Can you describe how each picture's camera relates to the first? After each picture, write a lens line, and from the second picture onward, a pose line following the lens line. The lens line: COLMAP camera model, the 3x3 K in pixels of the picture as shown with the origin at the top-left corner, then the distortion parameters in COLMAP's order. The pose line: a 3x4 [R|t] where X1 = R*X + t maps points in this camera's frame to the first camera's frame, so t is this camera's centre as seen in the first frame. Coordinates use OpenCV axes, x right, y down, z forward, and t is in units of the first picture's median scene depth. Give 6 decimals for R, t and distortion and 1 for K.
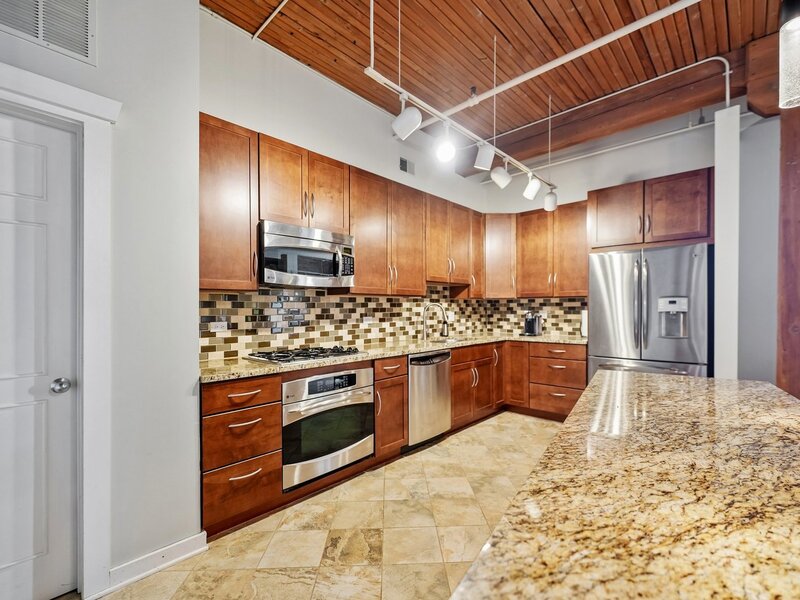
lens RADIAL K [[367.7, 0, 401.9], [0, 367.7, 311.6], [0, 0, 1]] dist [0.004964, -0.000796]
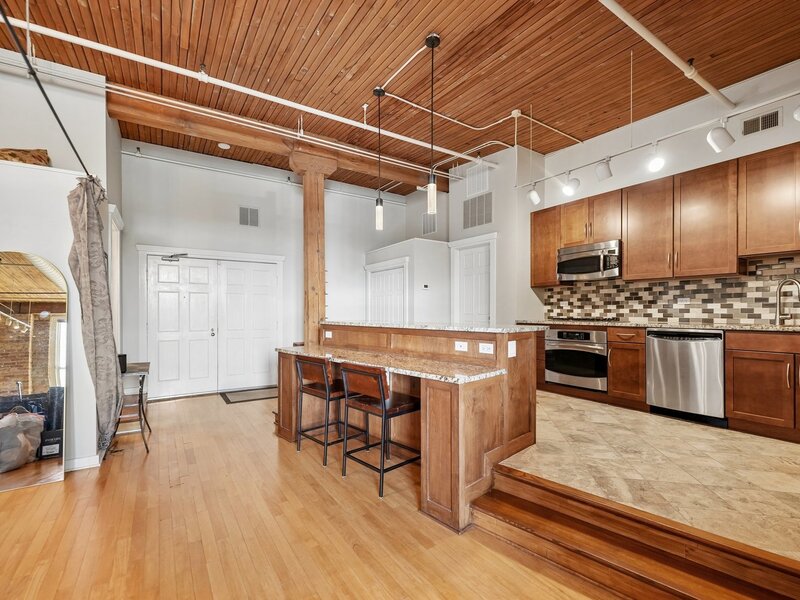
lens RADIAL K [[367.7, 0, 396.8], [0, 367.7, 311.2], [0, 0, 1]] dist [0.004964, -0.000796]
pose [[-0.238075, 0.005631, -0.971230, 1.211720], [-0.009176, 0.999926, 0.008047, 0.053818], [0.971203, 0.010828, -0.238006, 0.434568]]
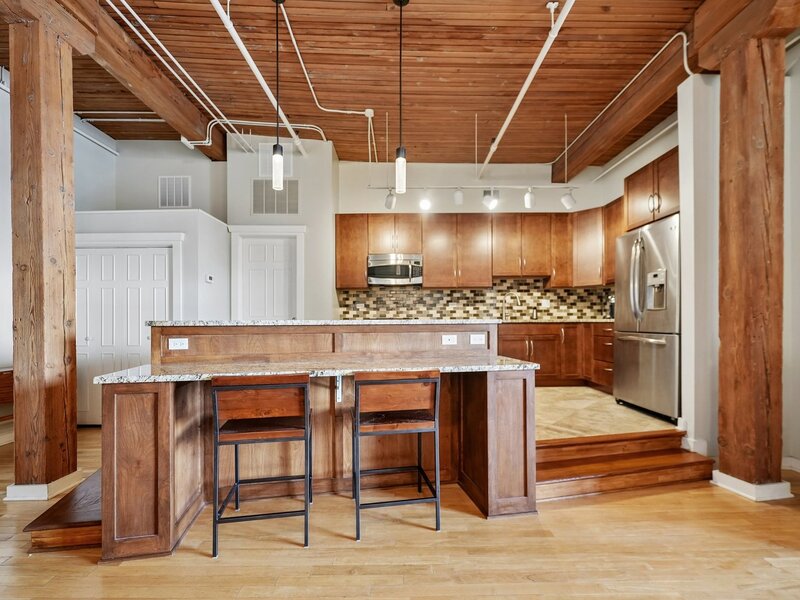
lens RADIAL K [[367.7, 0, 403.9], [0, 367.7, 318.2], [0, 0, 1]] dist [0.004964, -0.000796]
pose [[0.688907, -0.004766, -0.724834, 0.899887], [-0.003454, 0.999945, -0.009859, 0.097067], [0.724841, 0.009296, 0.688853, -0.213902]]
